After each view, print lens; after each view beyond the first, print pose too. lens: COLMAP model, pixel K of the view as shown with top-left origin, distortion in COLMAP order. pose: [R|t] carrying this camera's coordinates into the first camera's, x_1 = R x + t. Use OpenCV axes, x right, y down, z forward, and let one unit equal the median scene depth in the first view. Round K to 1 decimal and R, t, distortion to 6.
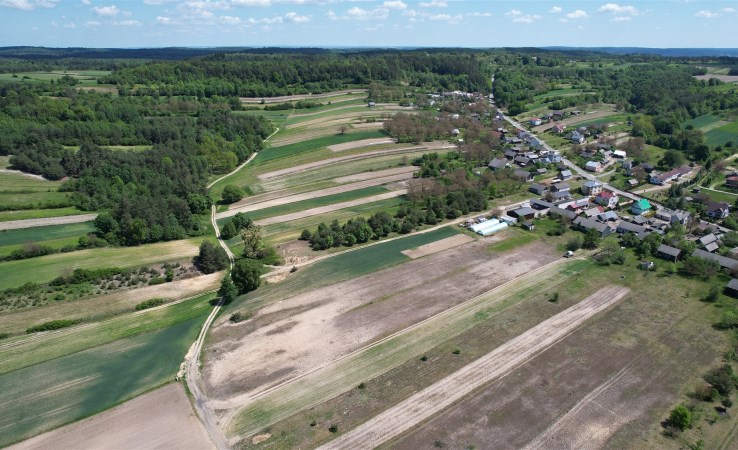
lens RADIAL K [[510.3, 0, 369.0], [0, 510.3, 225.0], [0, 0, 1]] dist [-0.079341, 0.066209]
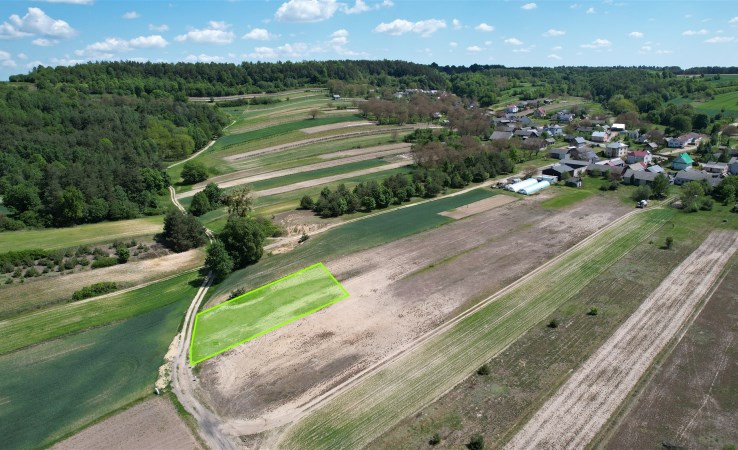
lens RADIAL K [[510.3, 0, 369.0], [0, 510.3, 225.0], [0, 0, 1]] dist [-0.079341, 0.066209]
pose [[0.991243, -0.059094, 0.118094, -0.131102], [0.066655, 0.995902, -0.061132, 0.110822], [-0.113997, 0.068468, 0.991119, 0.263180]]
